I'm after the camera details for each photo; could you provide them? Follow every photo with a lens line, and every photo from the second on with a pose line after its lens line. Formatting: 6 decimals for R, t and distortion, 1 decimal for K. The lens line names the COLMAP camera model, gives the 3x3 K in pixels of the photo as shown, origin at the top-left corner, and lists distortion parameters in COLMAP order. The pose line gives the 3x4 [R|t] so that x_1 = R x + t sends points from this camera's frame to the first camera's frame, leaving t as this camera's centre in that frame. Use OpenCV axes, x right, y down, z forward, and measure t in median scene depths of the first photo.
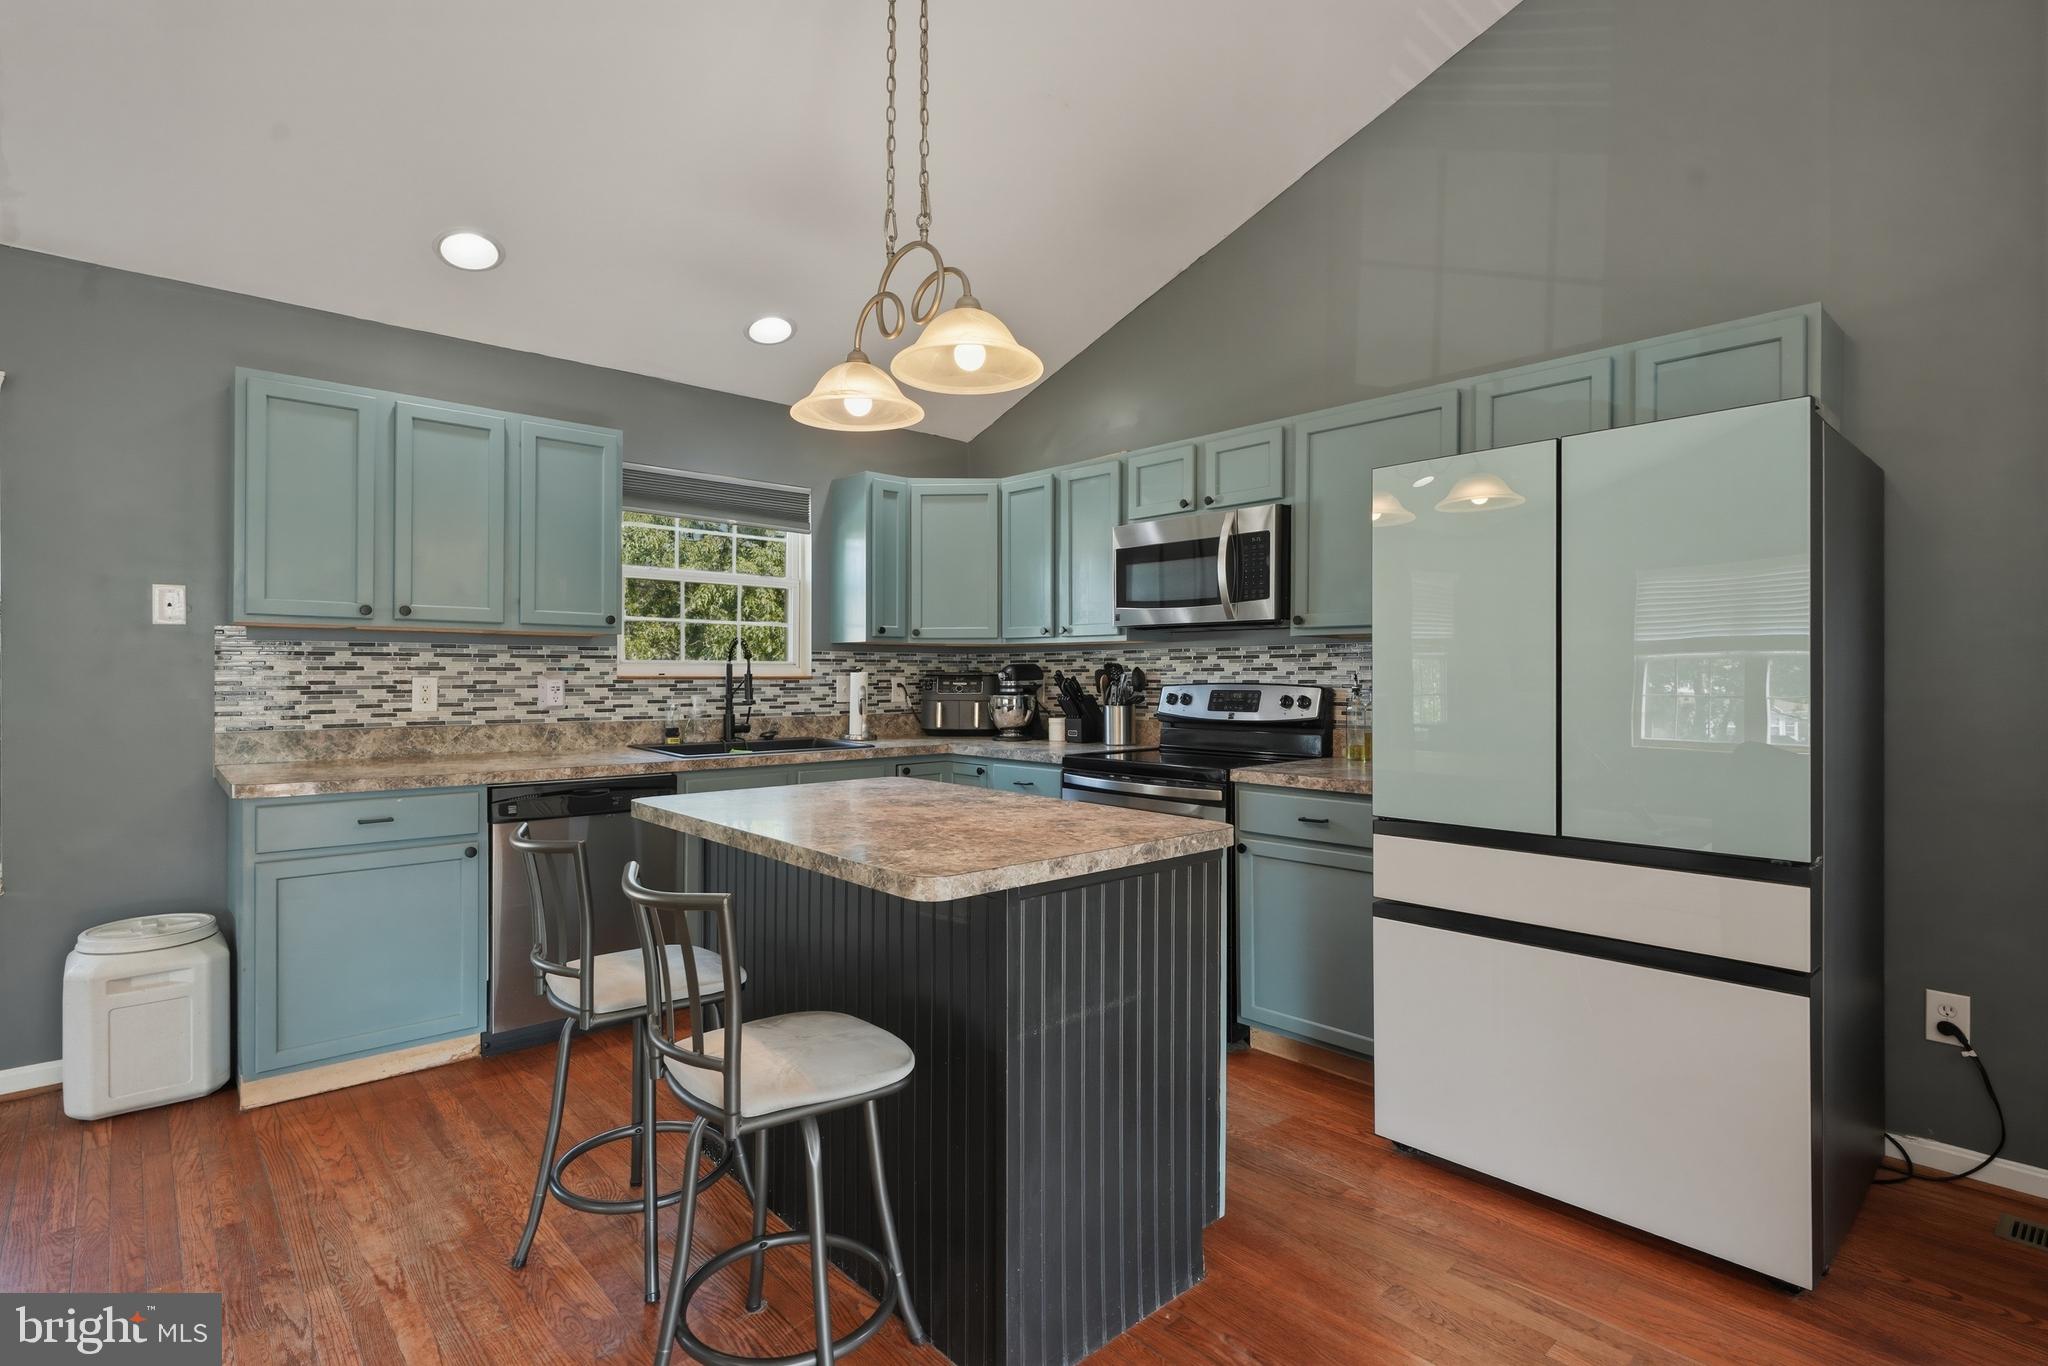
lens RADIAL K [[998.1, 0, 1022.6], [0, 998.1, 674.9], [0, 0, 1]] dist [-0.000242, -0.000455]
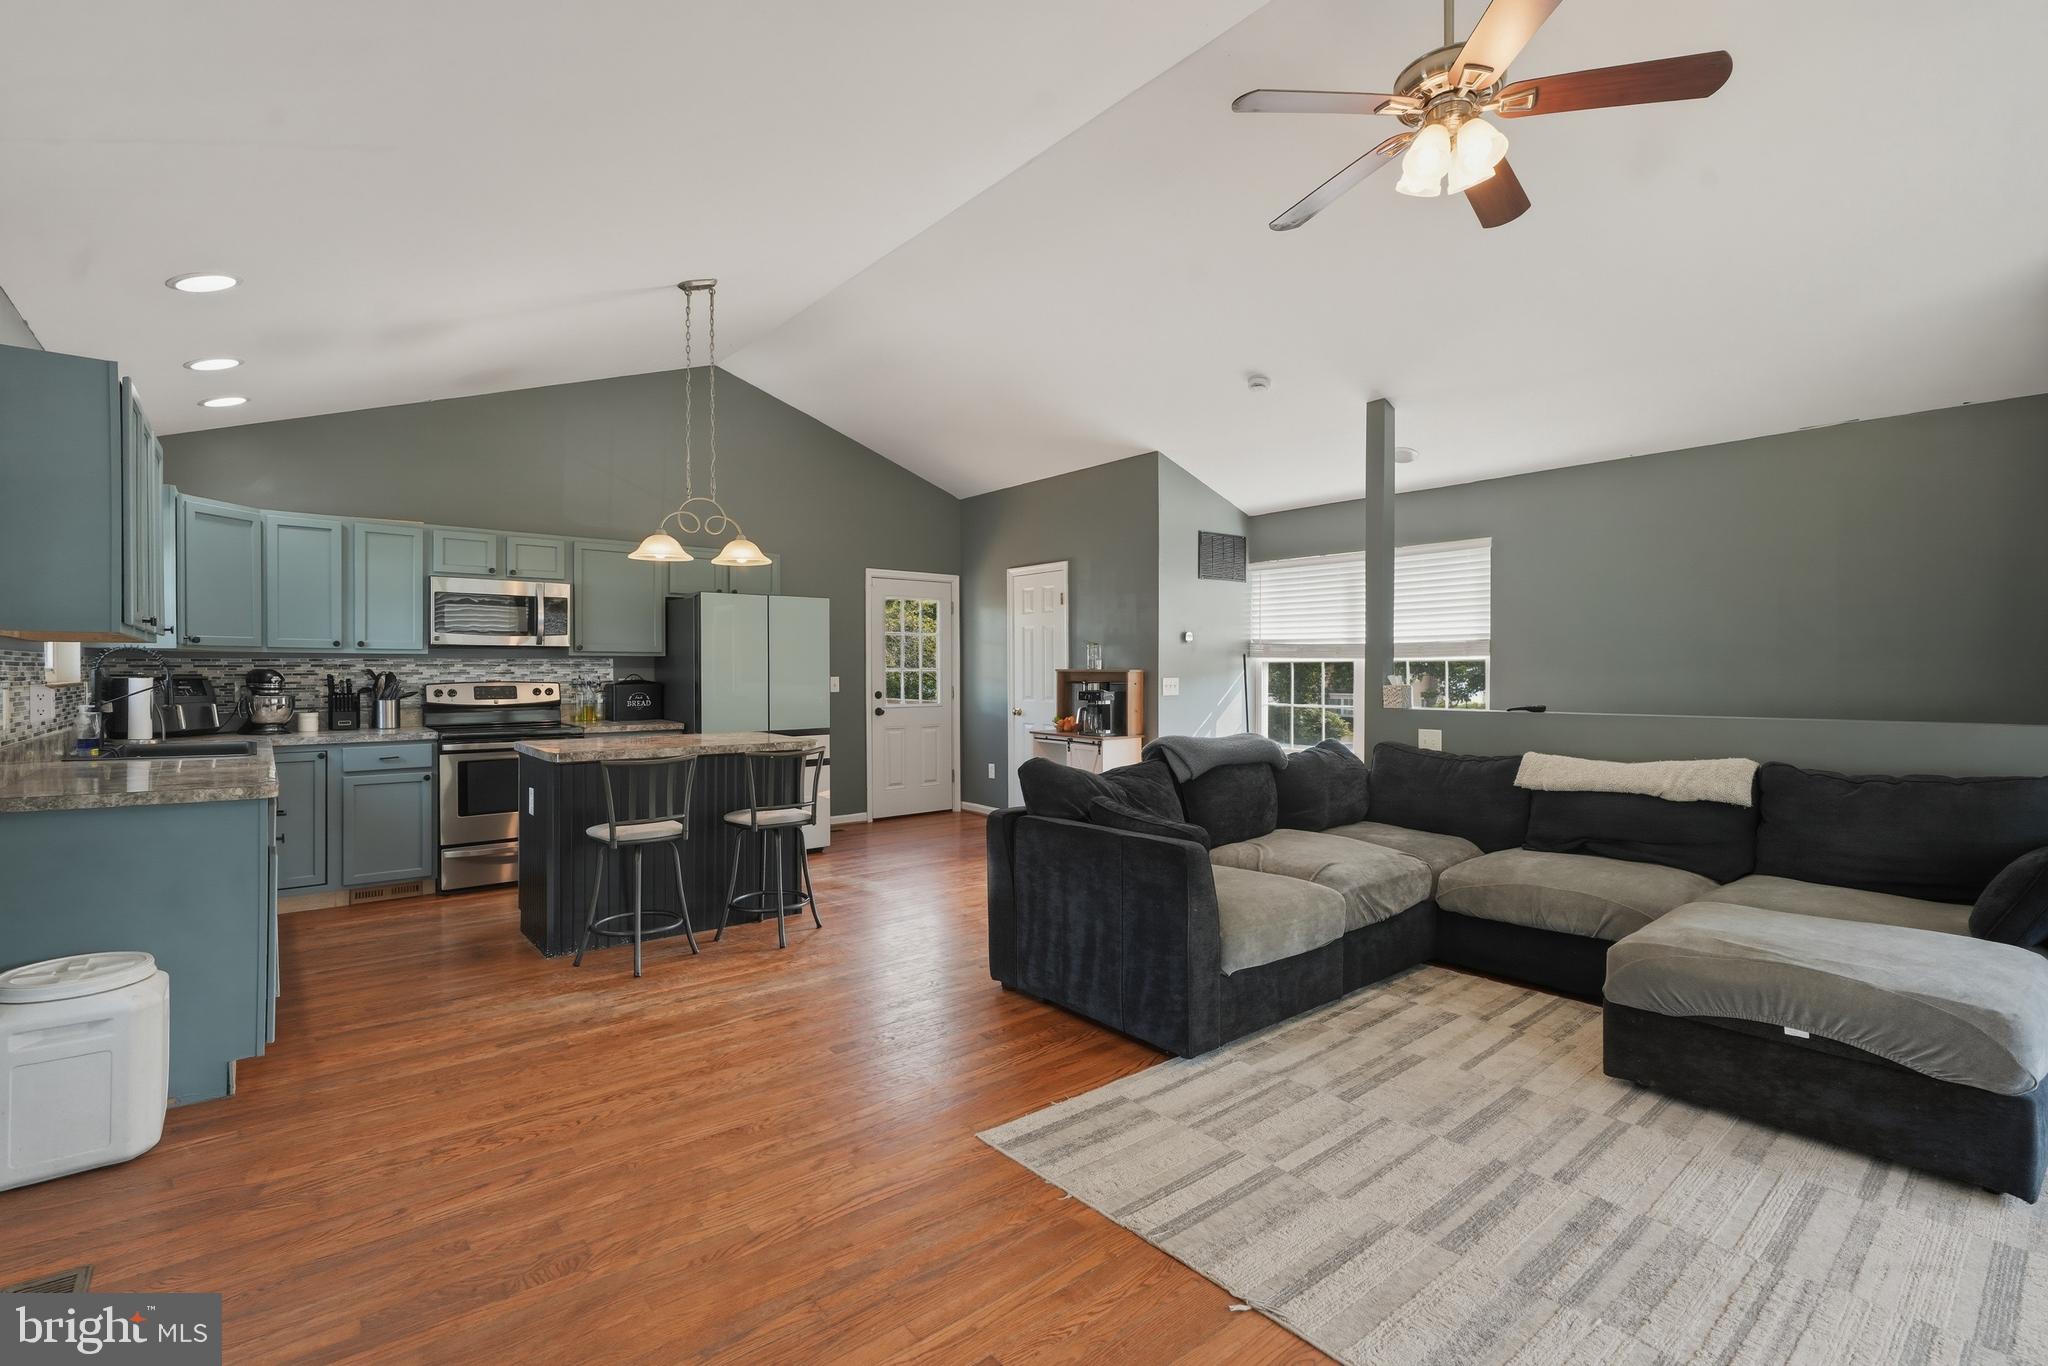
lens RADIAL K [[921.9, 0, 1018.6], [0, 921.9, 678.9], [0, 0, 1]] dist [0.001607, 0.000456]
pose [[0.046600, -0.013170, 0.998827, -1.282798], [0.000988, 0.999913, 0.013138, -0.015609], [-0.998913, 0.000374, 0.046609, 0.084354]]
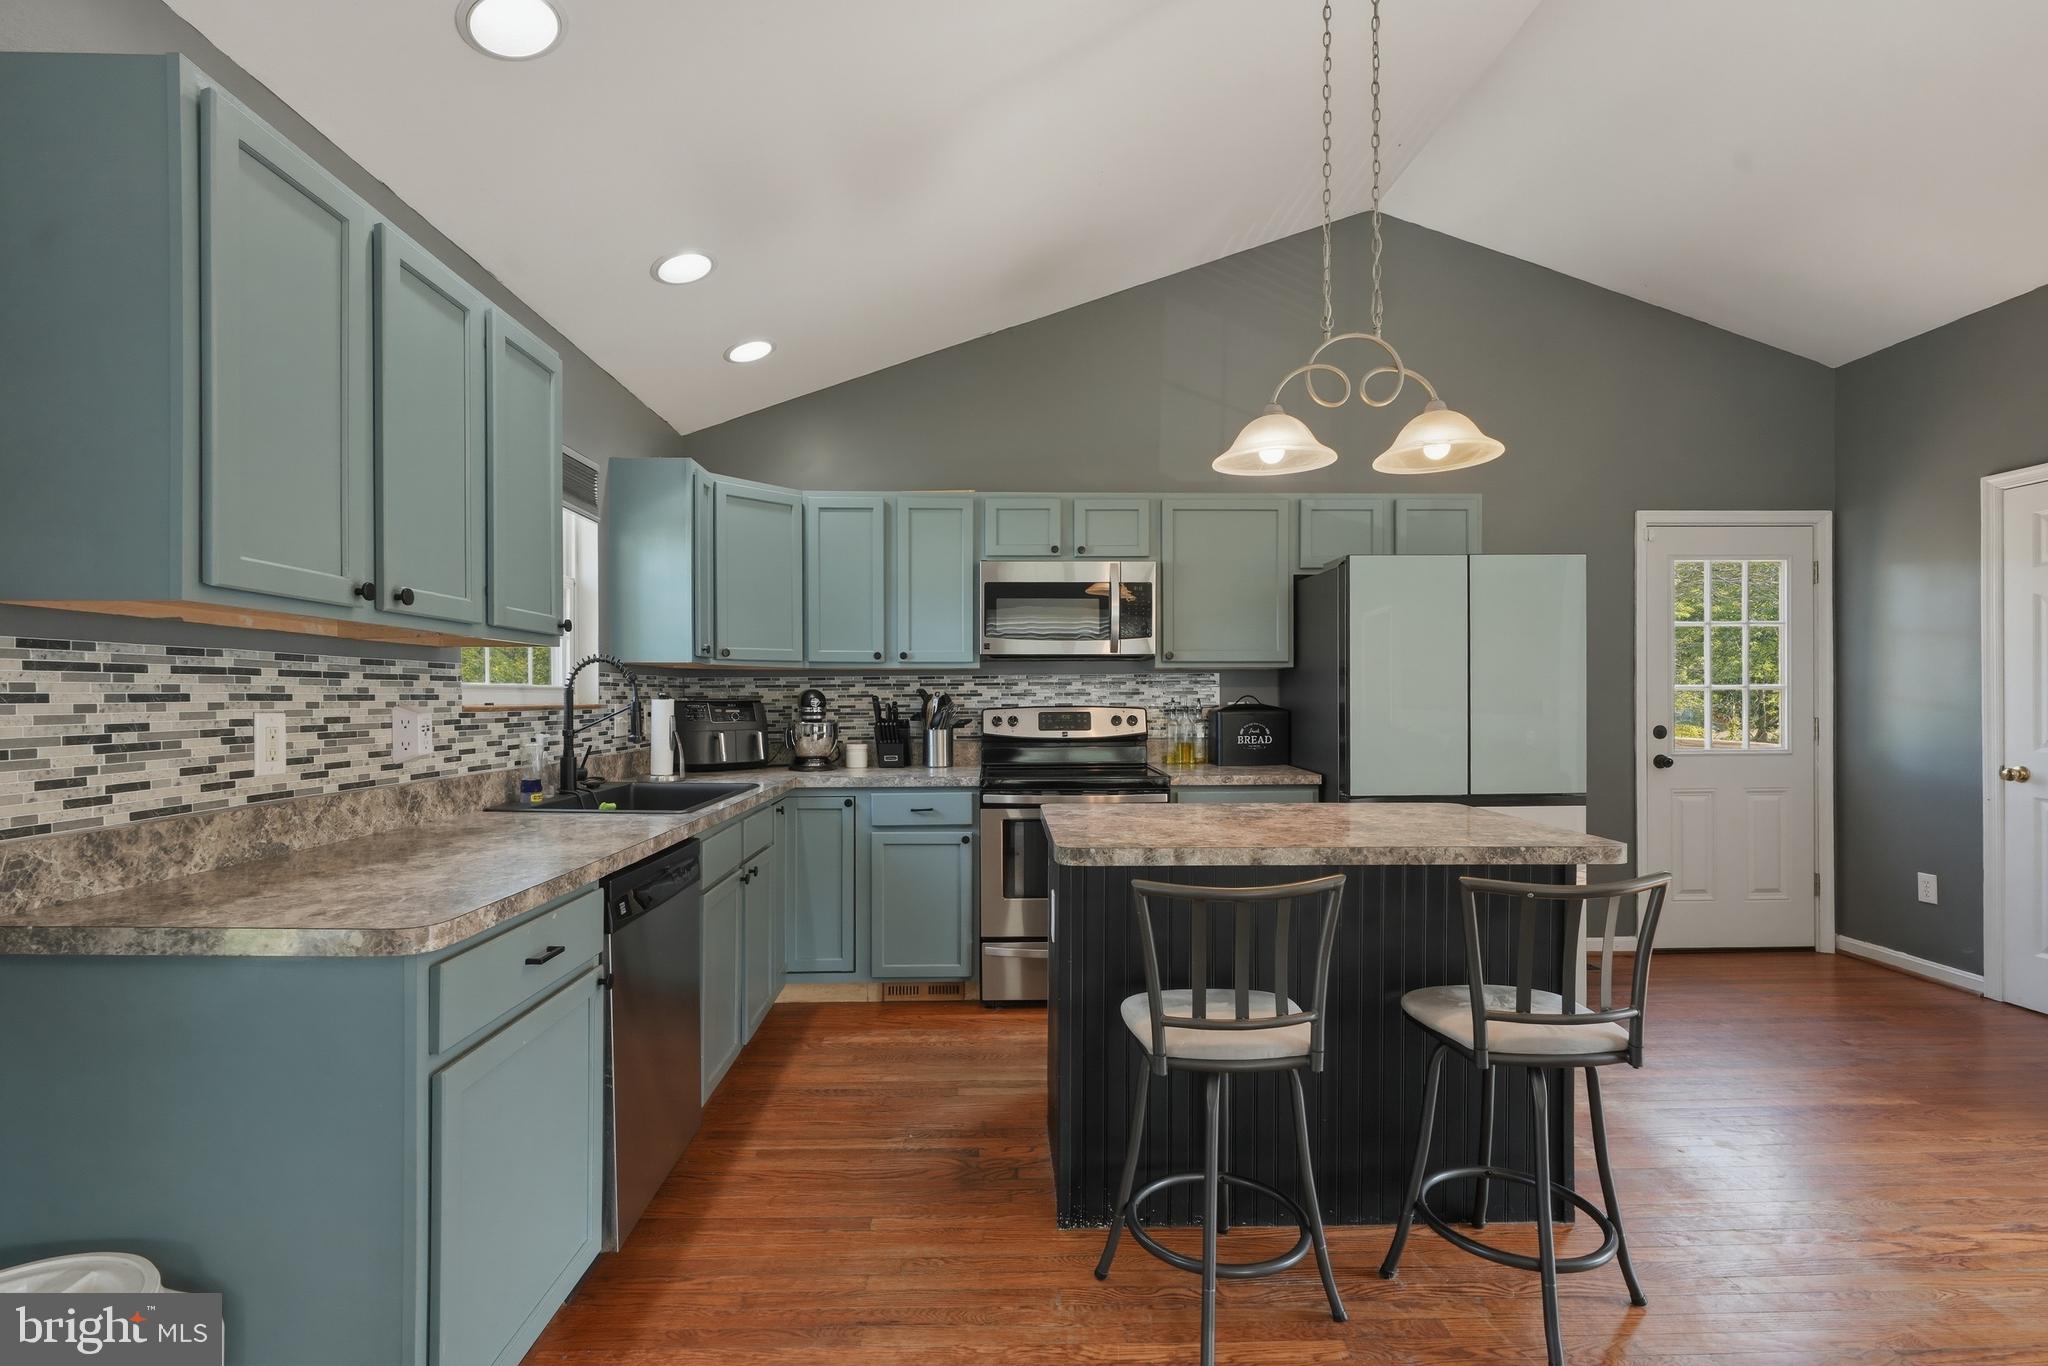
lens RADIAL K [[949.6, 0, 1018.9], [0, 949.6, 702.4], [0, 0, 1]] dist [-0.000816, 0.001081]
pose [[0.651407, -0.009588, 0.758668, -0.688445], [0.005882, 0.999954, 0.007587, -0.004875], [-0.758706, -0.000480, 0.651433, 0.324732]]
